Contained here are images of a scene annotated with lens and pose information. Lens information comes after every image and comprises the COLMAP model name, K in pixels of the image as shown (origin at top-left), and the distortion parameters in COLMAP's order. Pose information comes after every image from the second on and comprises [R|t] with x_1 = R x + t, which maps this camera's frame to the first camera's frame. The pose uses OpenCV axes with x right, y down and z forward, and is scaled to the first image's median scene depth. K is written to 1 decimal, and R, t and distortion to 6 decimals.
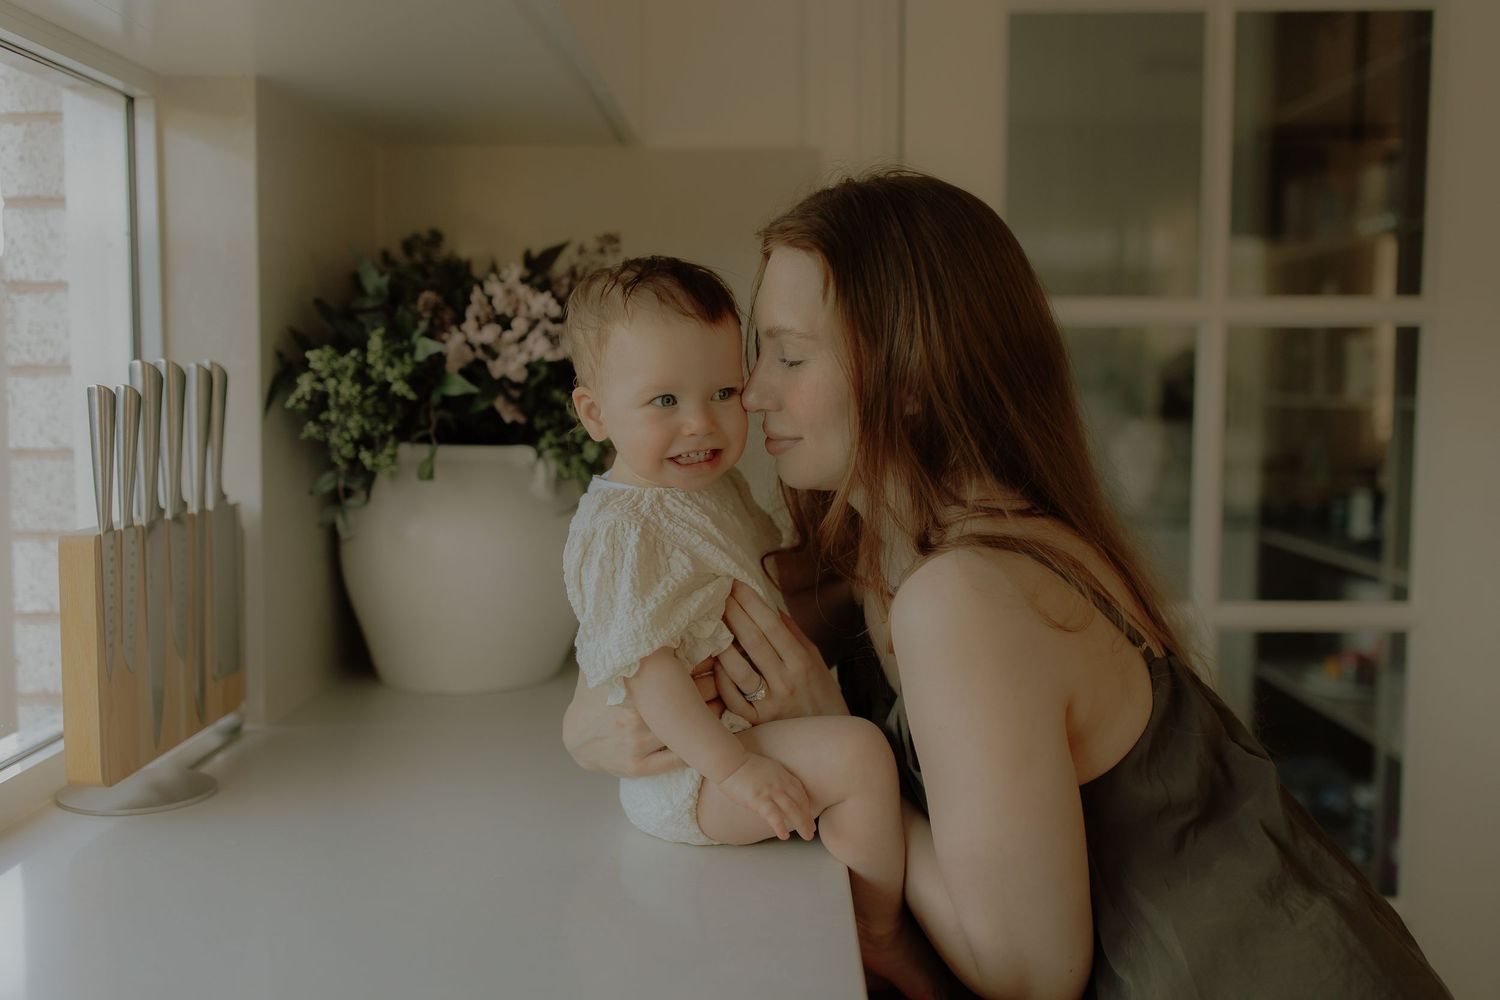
lens RADIAL K [[1503.5, 0, 750.0], [0, 1503.5, 500.0], [0, 0, 1]] dist [0.008644, 0.003566]
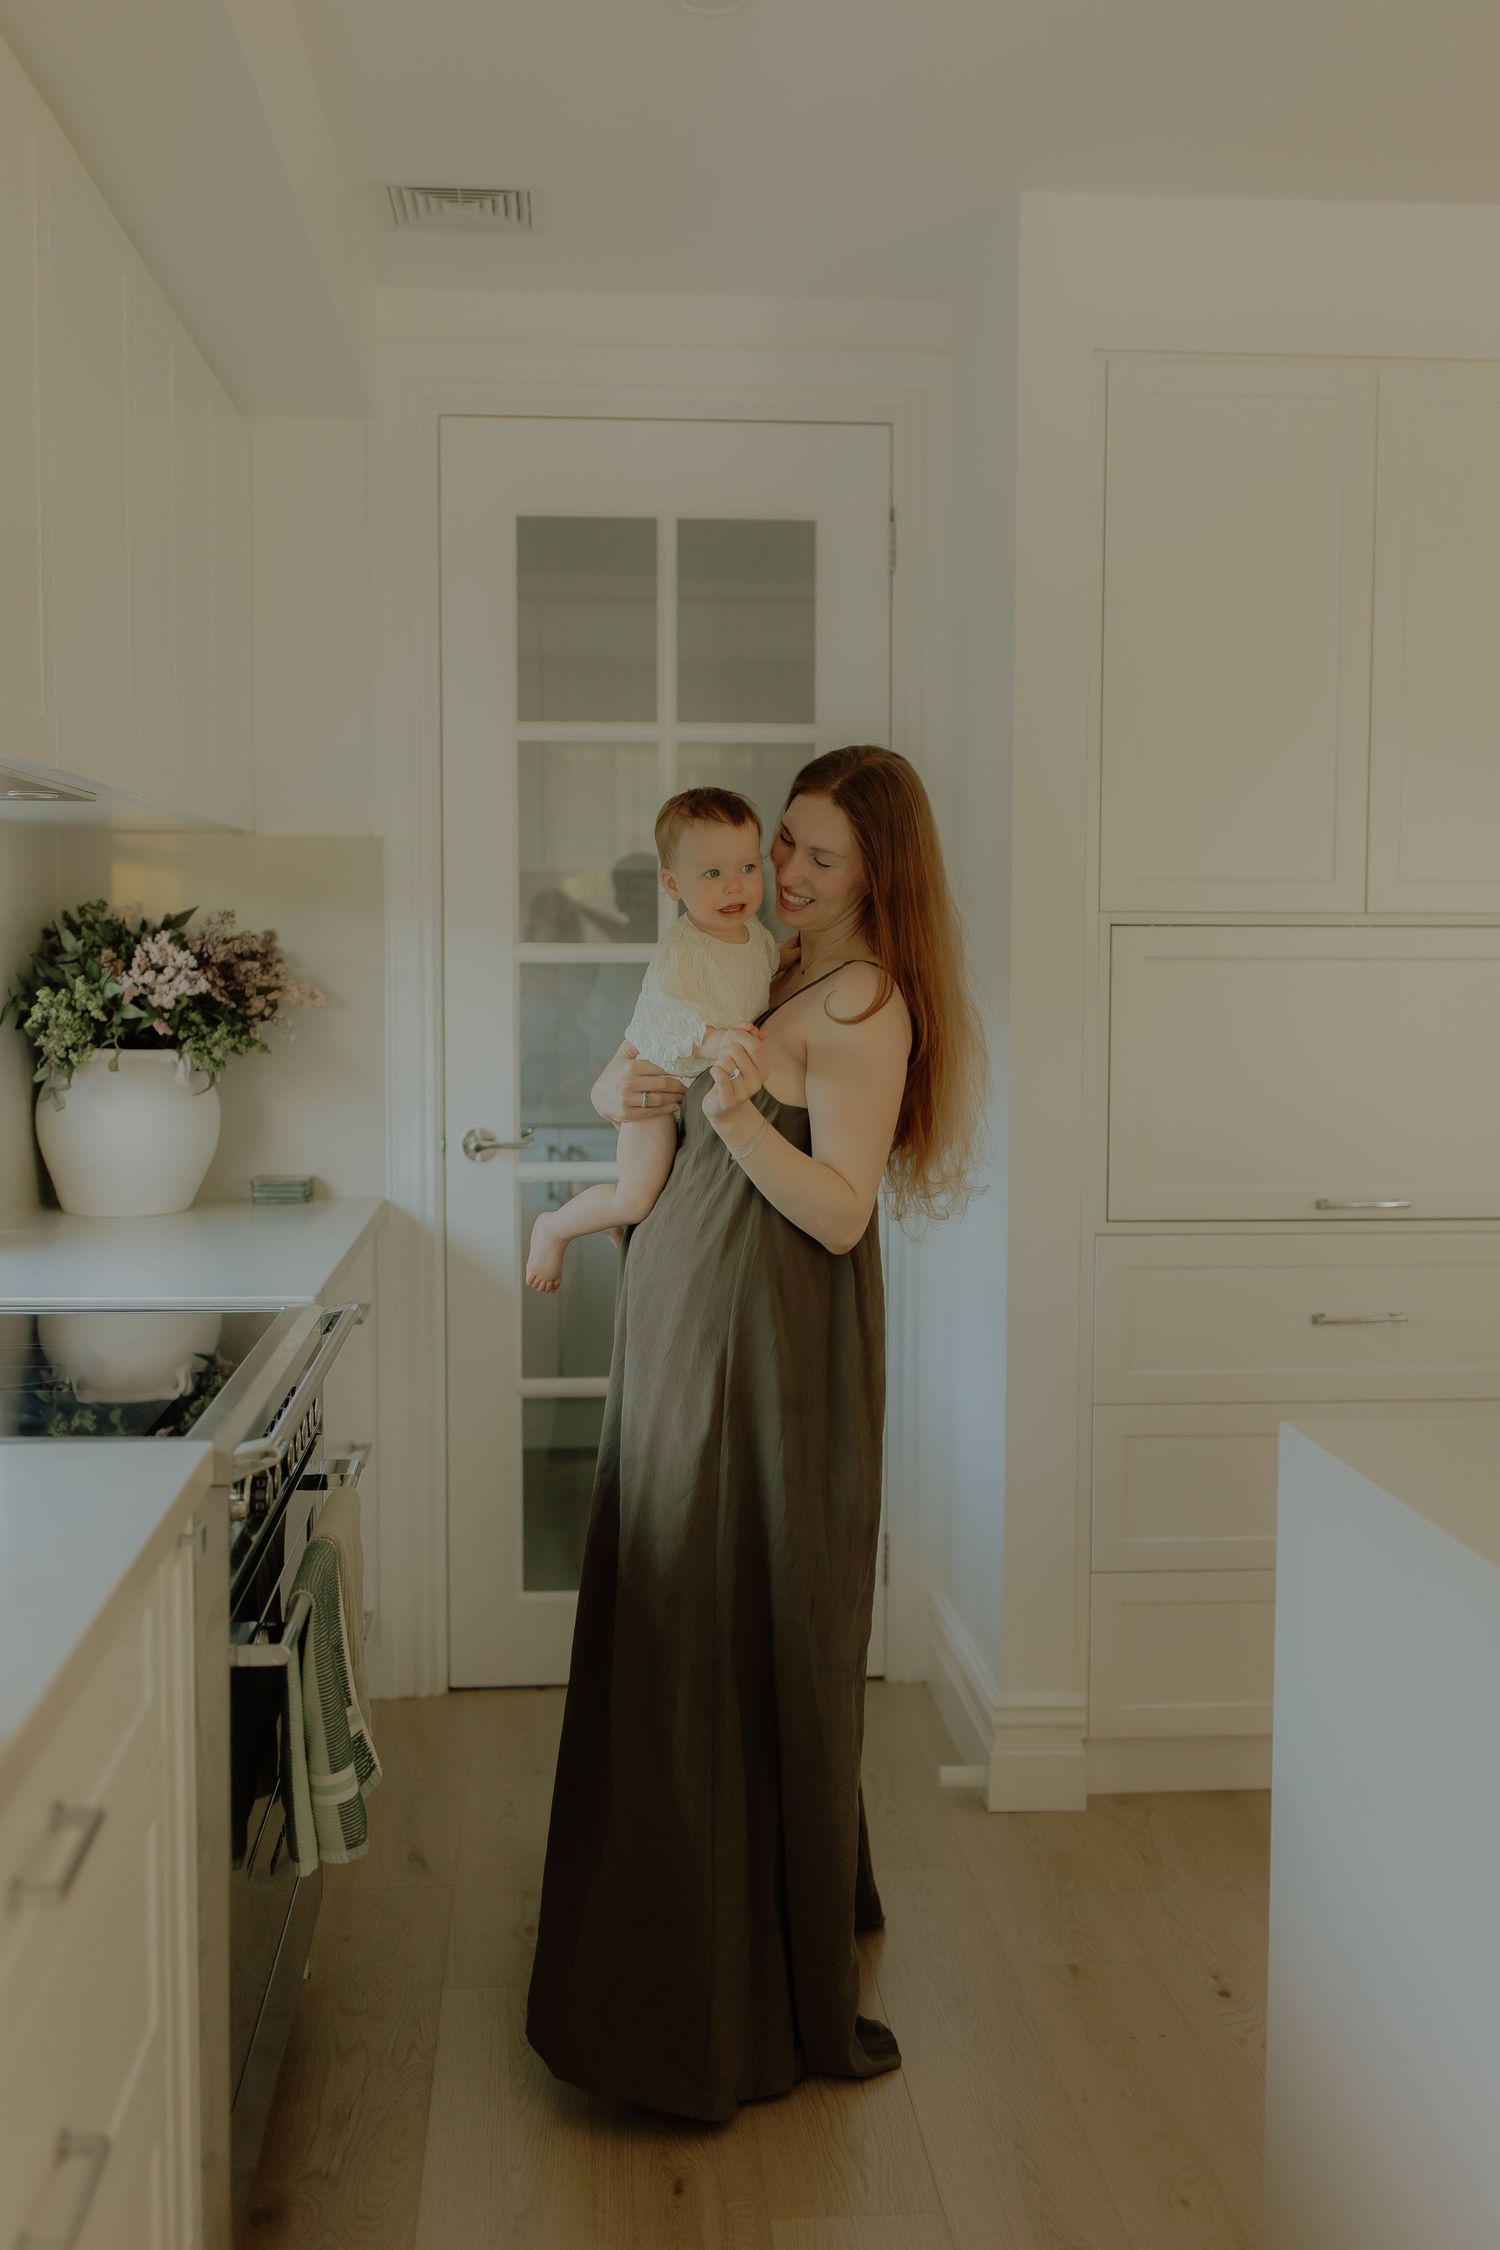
lens RADIAL K [[2255.2, 0, 750.0], [0, 2255.2, 1125.0], [0, 0, 1]] dist [0.008644, 0.003566]
pose [[0.989813, -0.010031, 0.142020, 0.107962], [0.010552, 0.999940, -0.002917, 0.054913], [-0.141983, 0.004386, 0.989859, -1.392089]]
